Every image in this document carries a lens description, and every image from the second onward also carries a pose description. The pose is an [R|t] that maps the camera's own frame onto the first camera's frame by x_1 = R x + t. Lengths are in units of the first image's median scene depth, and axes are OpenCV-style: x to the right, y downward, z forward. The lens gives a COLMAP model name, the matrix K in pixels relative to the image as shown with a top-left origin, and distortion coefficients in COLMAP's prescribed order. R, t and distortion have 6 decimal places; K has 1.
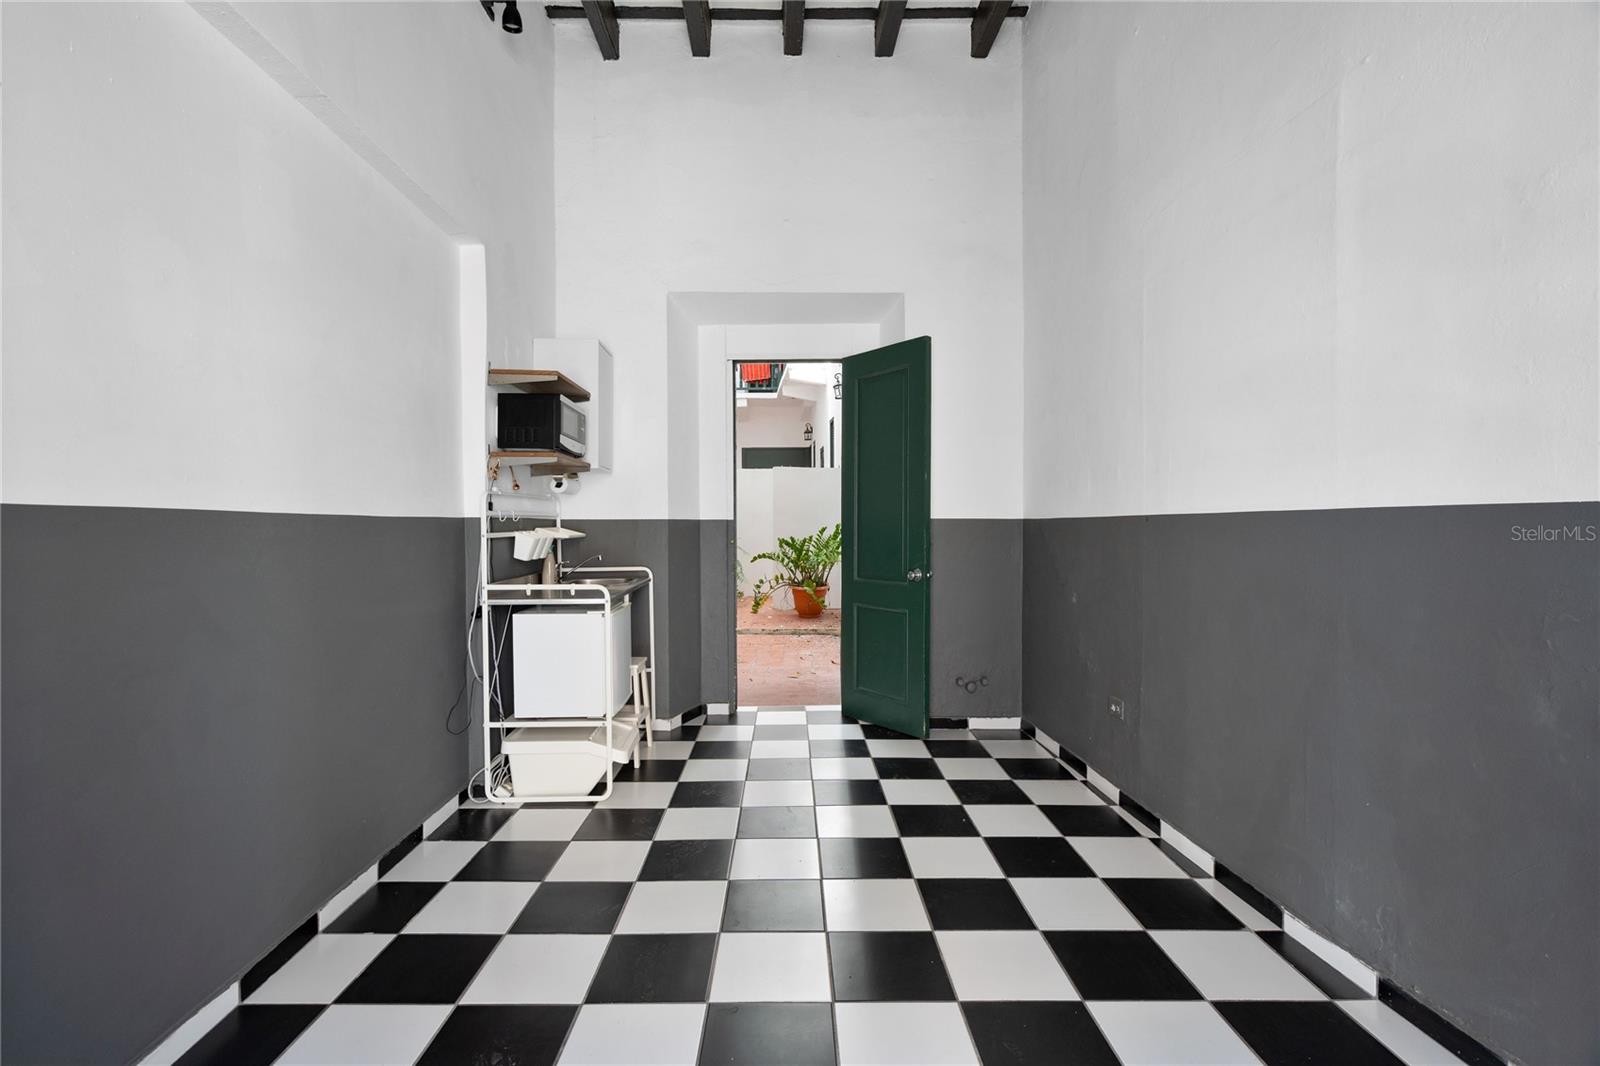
lens RADIAL K [[713.1, 0, 800.0], [0, 713.1, 530.6], [0, 0, 1]] dist [-0.022246, 0.001796]
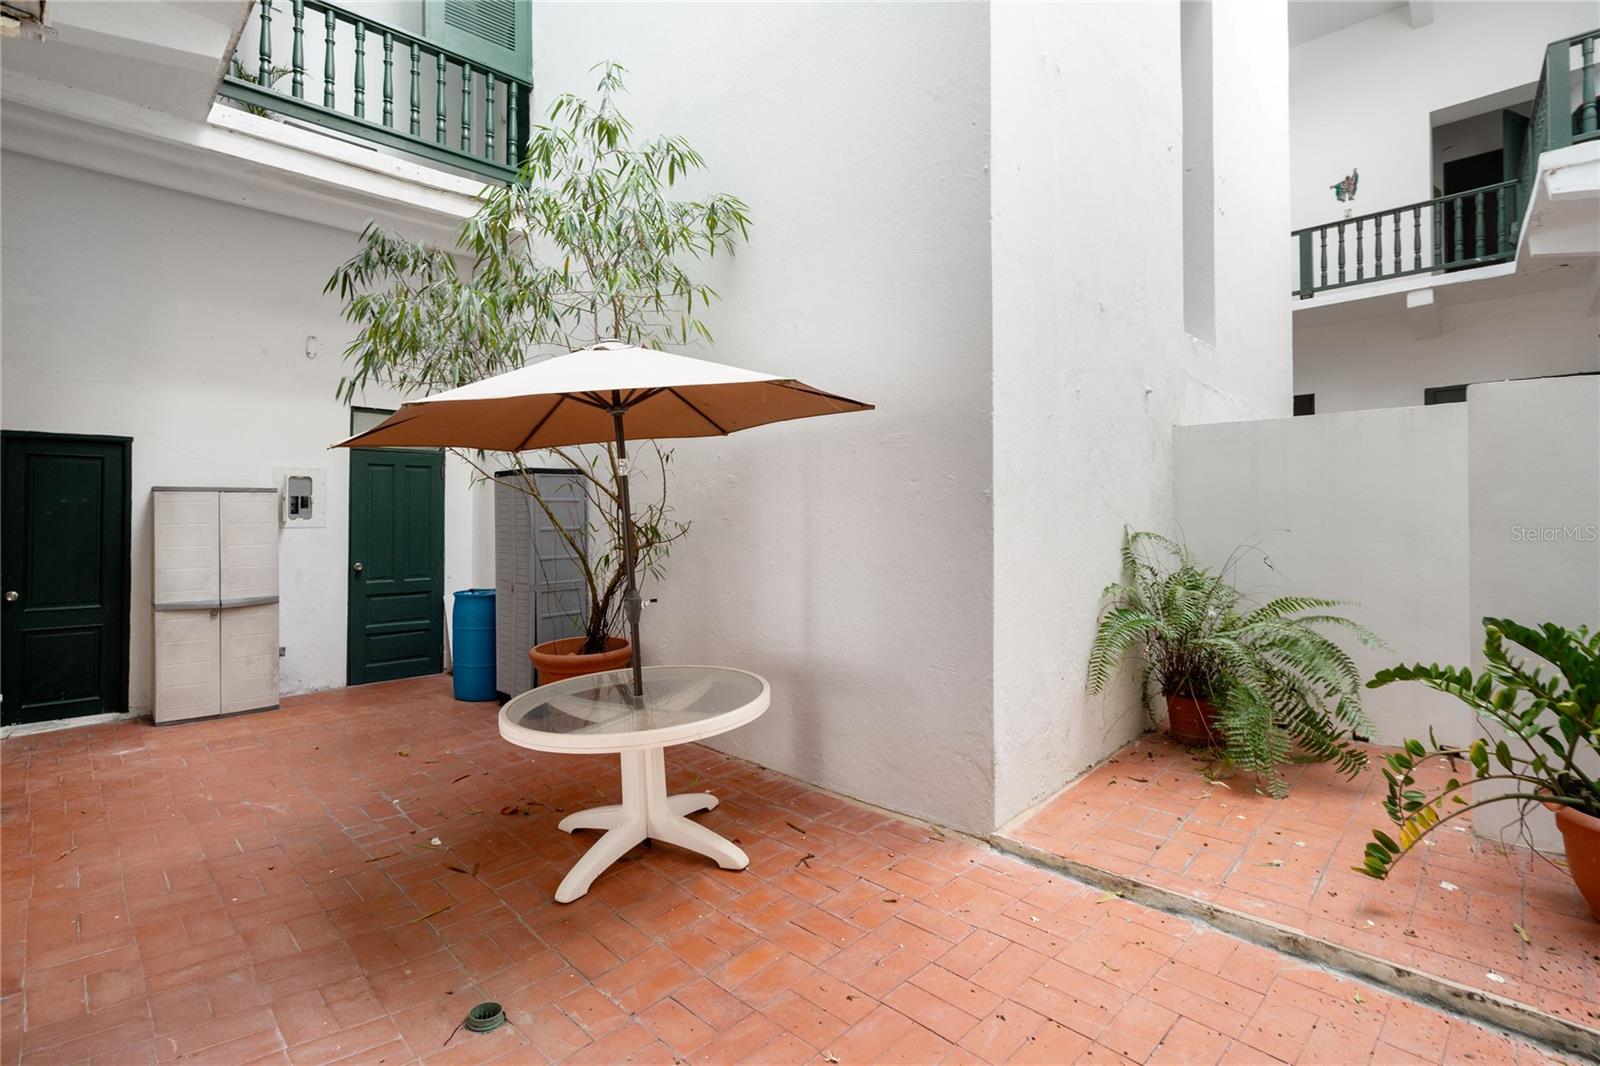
lens RADIAL K [[771.0, 0, 804.3], [0, 771.0, 521.6], [0, 0, 1]] dist [0.005221, 0.000603]
pose [[0.705928, -0.004862, -0.708267, -0.002865], [-0.001257, 0.999966, -0.008117, -0.025152], [0.708283, 0.006620, 0.705898, 0.585057]]
